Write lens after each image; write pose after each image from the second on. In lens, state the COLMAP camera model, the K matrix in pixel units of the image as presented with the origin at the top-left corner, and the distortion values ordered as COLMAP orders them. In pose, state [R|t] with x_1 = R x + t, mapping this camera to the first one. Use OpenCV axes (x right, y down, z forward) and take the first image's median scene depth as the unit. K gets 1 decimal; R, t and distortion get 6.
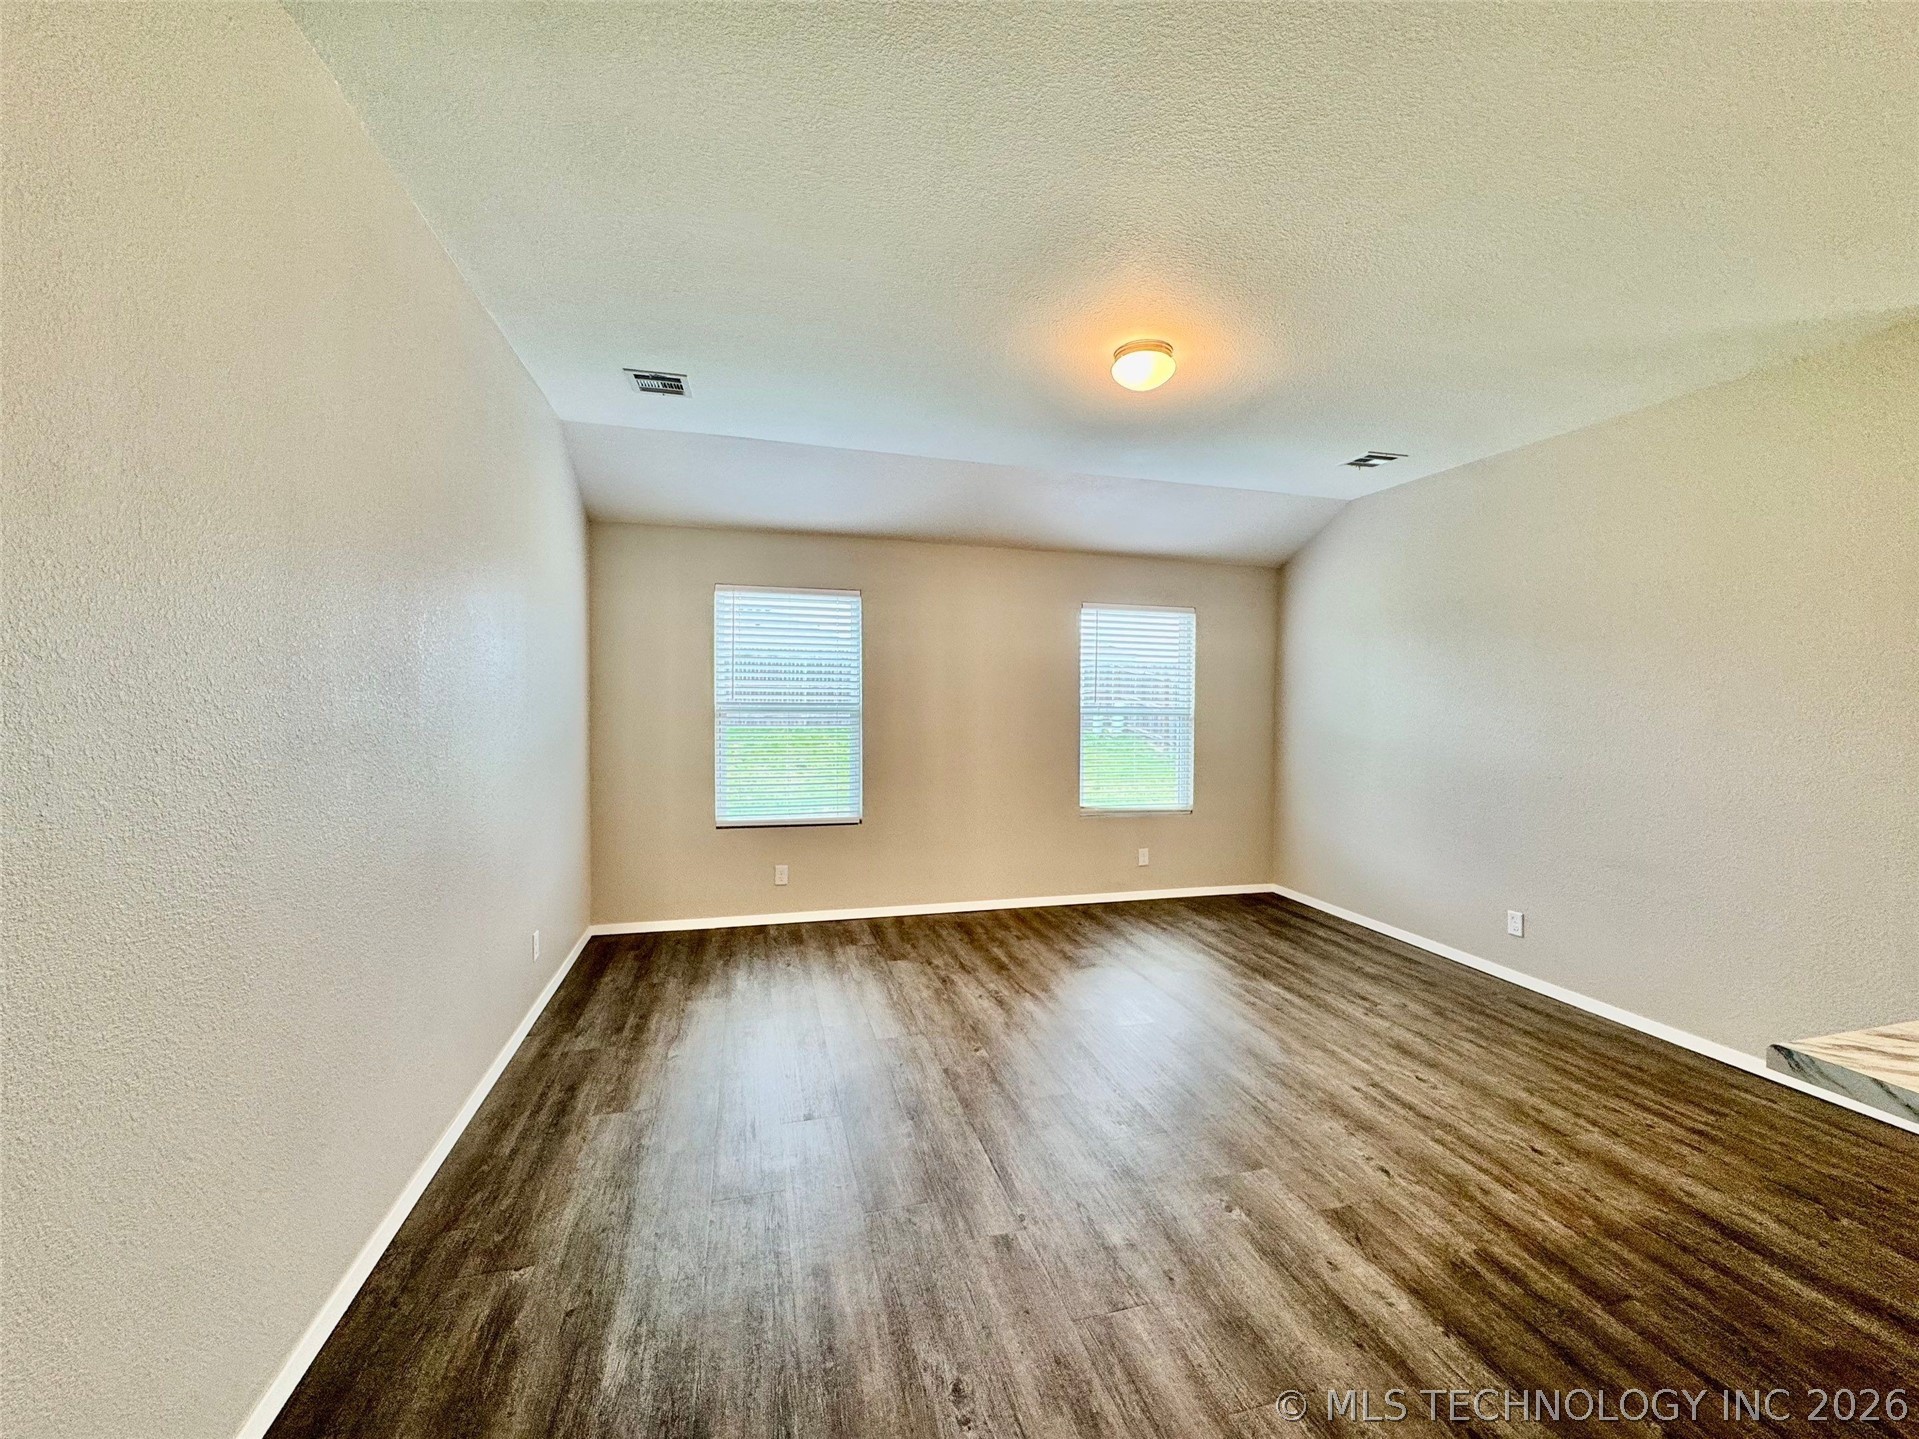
lens RADIAL K [[764.0, 0, 961.0], [0, 764.0, 716.3], [0, 0, 1]] dist [-0.002343, 0.000189]
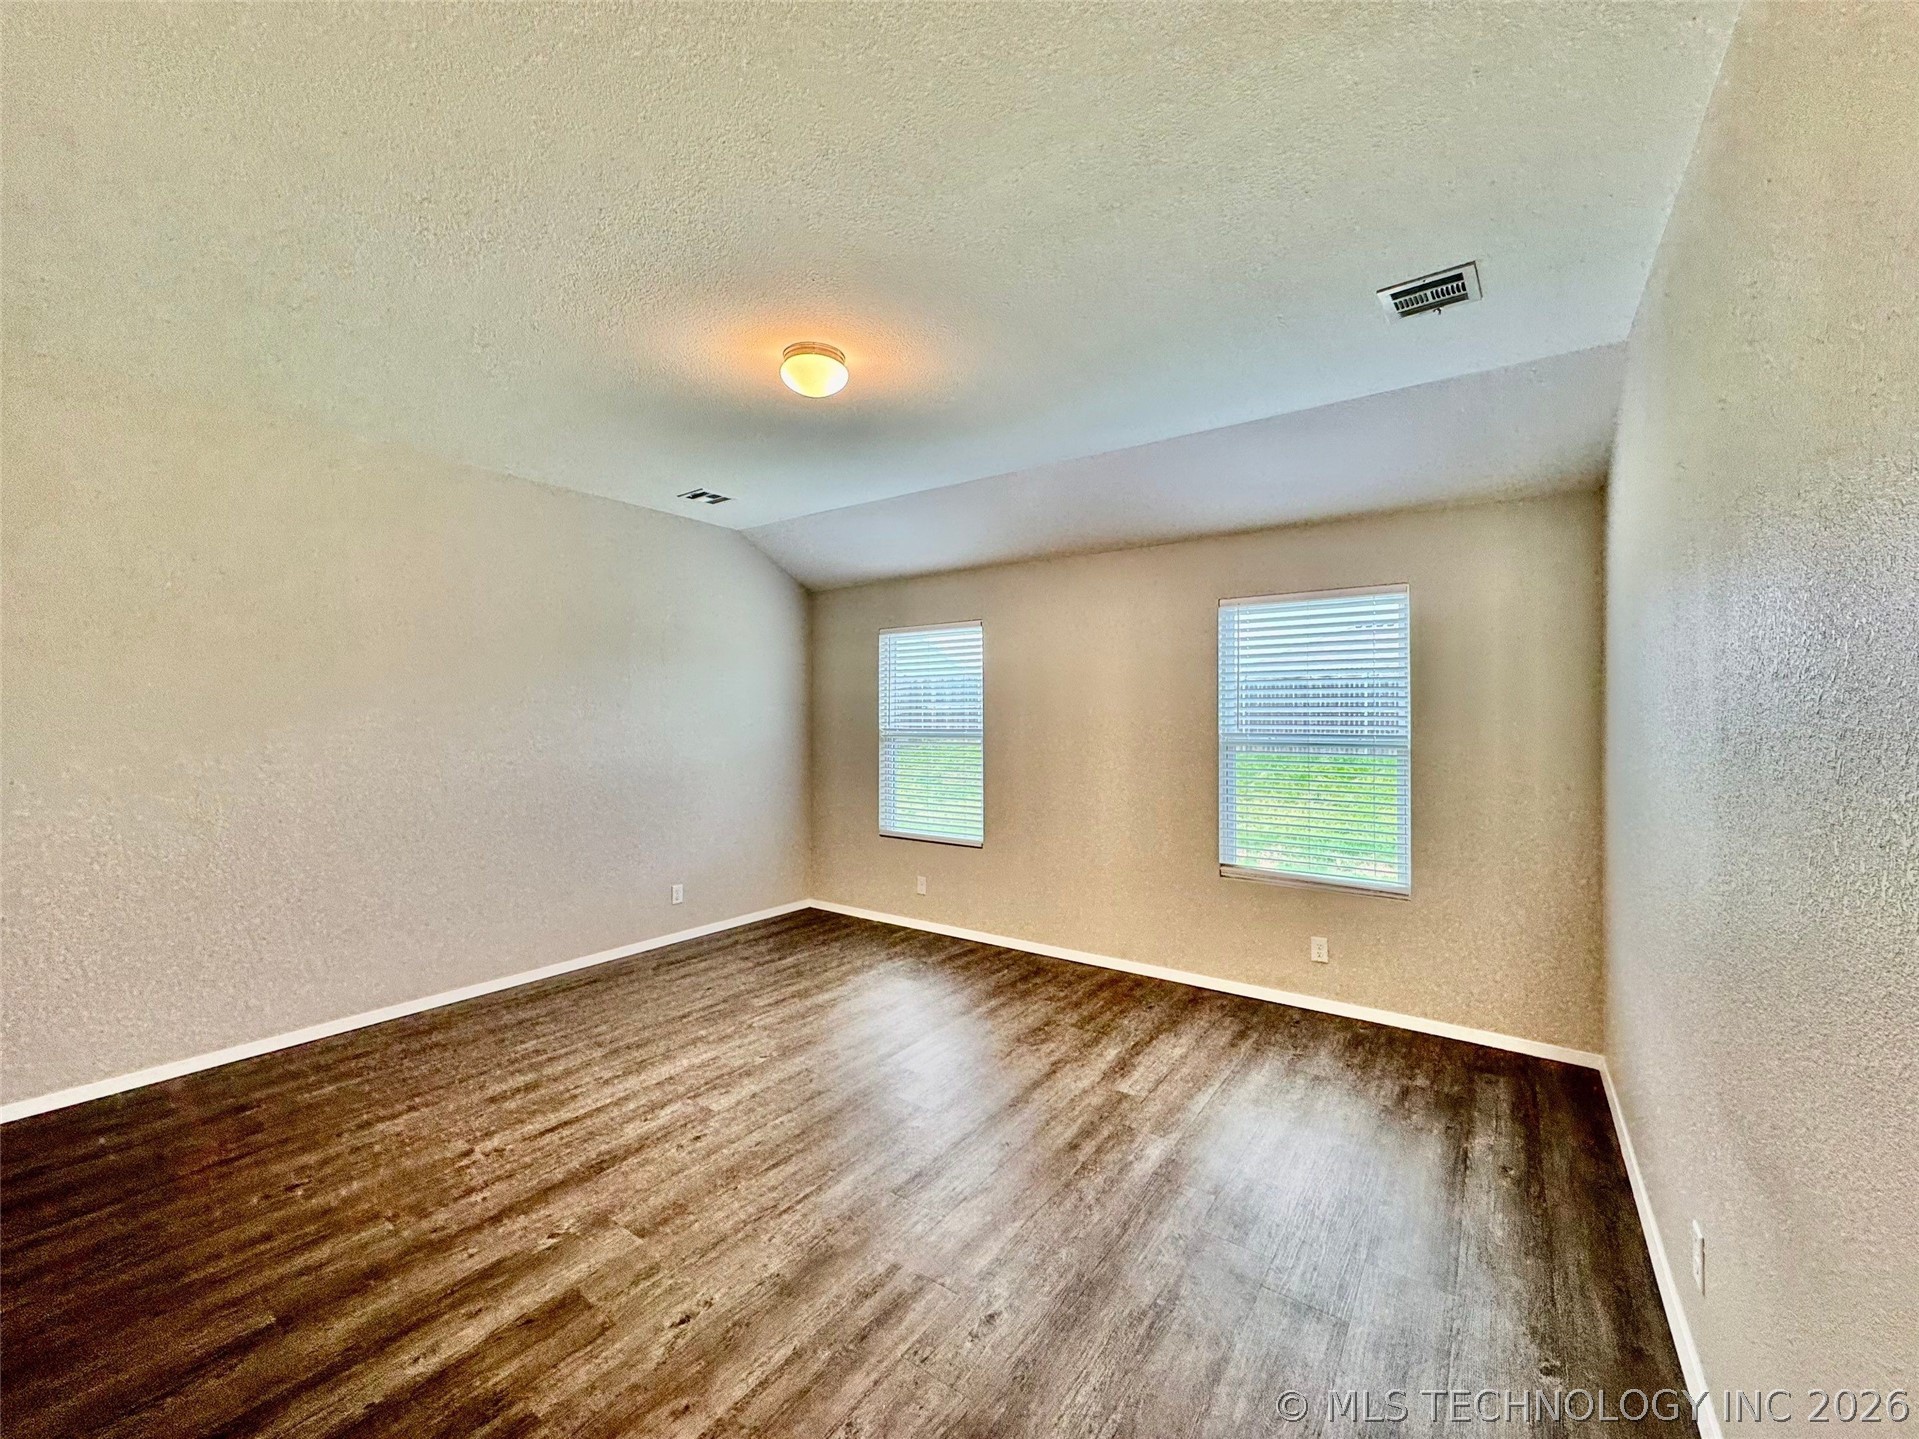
lens RADIAL K [[764.0, 0, 961.5], [0, 764.0, 713.4], [0, 0, 1]] dist [-0.002343, 0.000189]
pose [[0.632794, -0.016347, -0.774148, 0.749651], [-0.013581, 0.999389, -0.032204, -0.005913], [0.774201, 0.030892, 0.632185, 0.387962]]
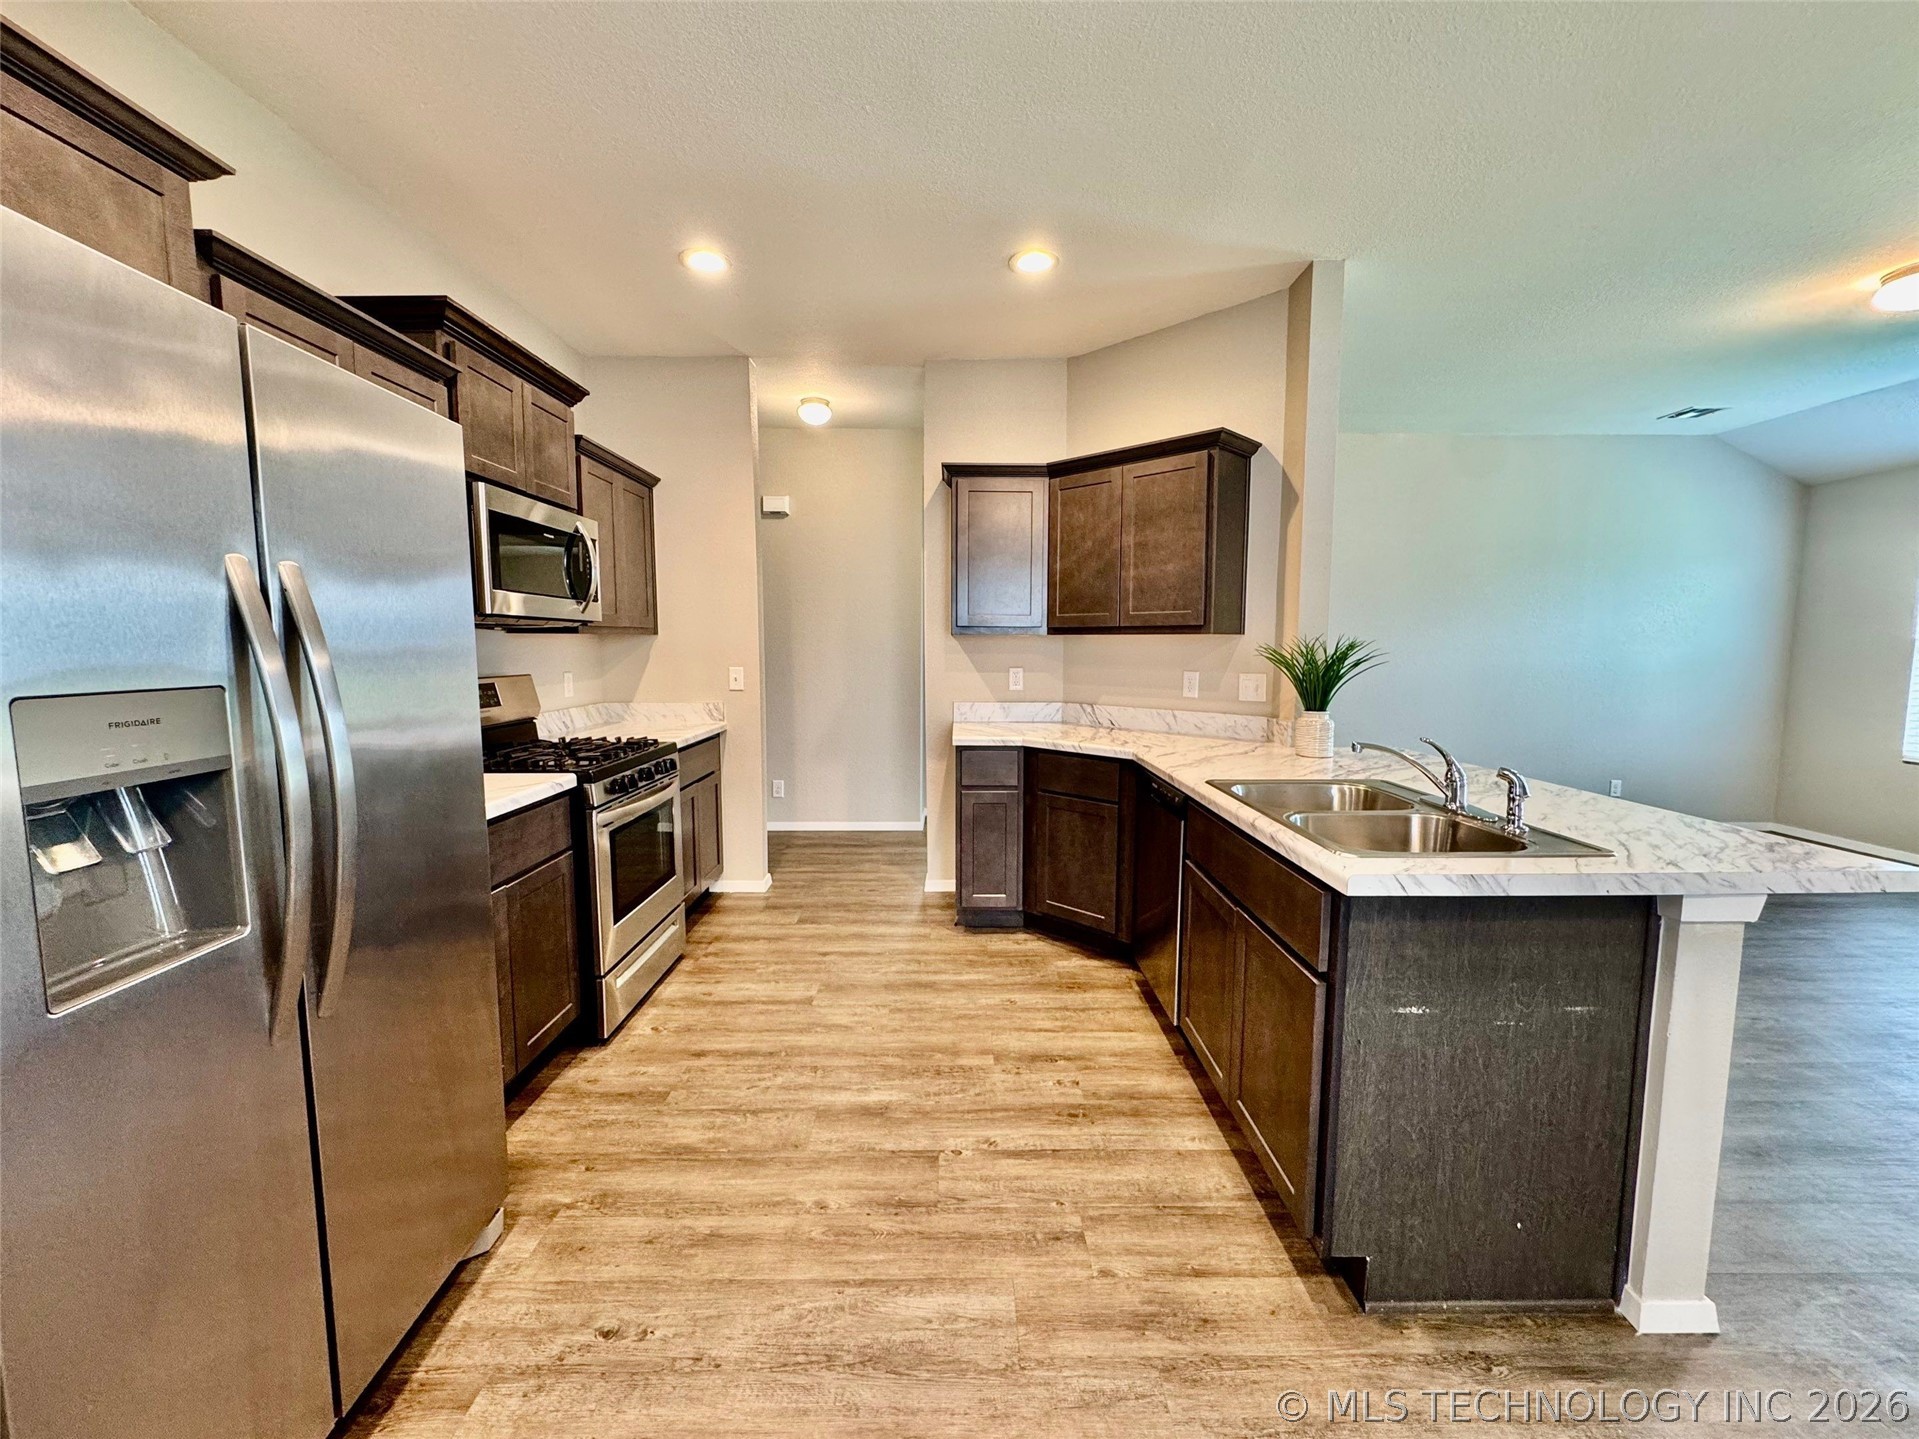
lens RADIAL K [[764.0, 0, 962.5], [0, 764.0, 715.9], [0, 0, 1]] dist [-0.002343, 0.000189]
pose [[-0.258482, 0.079244, -0.962760, 1.086459], [-0.026628, 0.995667, 0.089101, 0.031623], [0.965649, 0.048668, -0.255251, 0.050944]]
